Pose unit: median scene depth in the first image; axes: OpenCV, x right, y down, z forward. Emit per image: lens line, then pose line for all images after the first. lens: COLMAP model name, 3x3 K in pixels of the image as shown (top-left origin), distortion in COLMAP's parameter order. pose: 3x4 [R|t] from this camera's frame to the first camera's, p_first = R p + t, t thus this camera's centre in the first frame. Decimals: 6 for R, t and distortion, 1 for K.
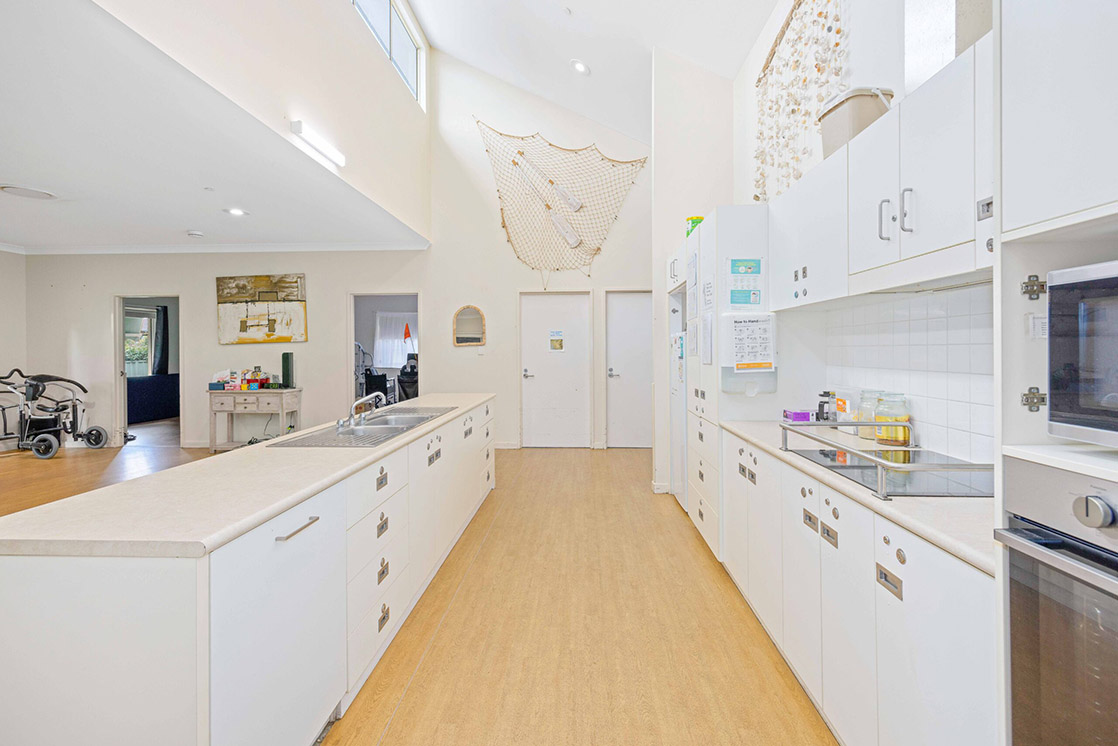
lens RADIAL K [[475.6, 0, 558.0], [0, 475.6, 354.0], [0, 0, 1]] dist [0.003768, 0.000930]
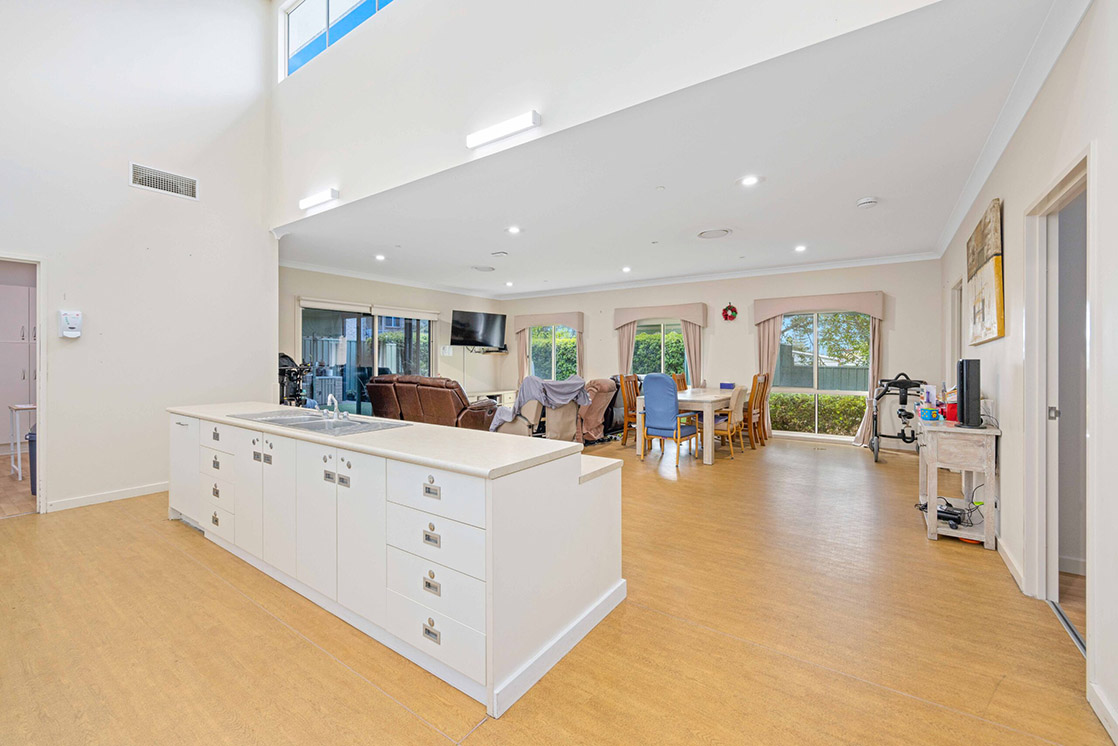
lens RADIAL K [[458.0, 0, 563.1], [0, 458.0, 359.9], [0, 0, 1]] dist [-0.002705, 0.000090]
pose [[-0.526119, 0.007643, -0.850377, 0.131934], [-0.005503, 0.999908, 0.012392, -0.009240], [0.850393, 0.011199, -0.526028, 1.109419]]
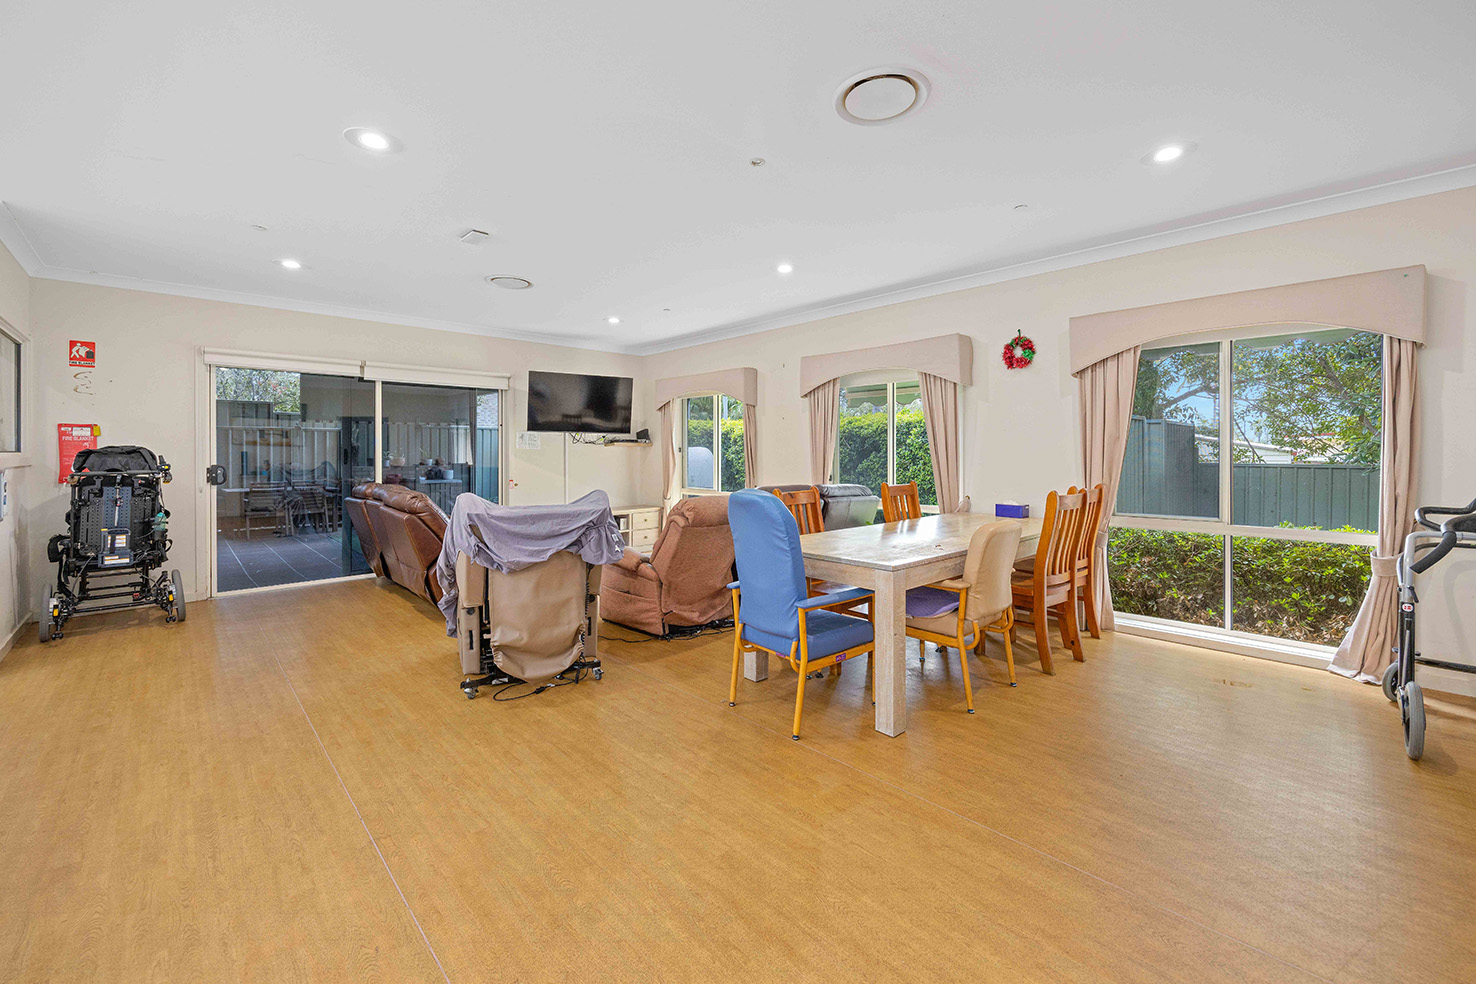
lens RADIAL K [[604.6, 0, 747.4], [0, 604.6, 457.8], [0, 0, 1]] dist [-0.002705, 0.000090]
pose [[-0.680317, 0.016372, -0.732735, -0.502802], [0.002262, 0.999793, 0.020238, -0.007018], [0.732914, 0.012111, -0.680213, 1.106316]]
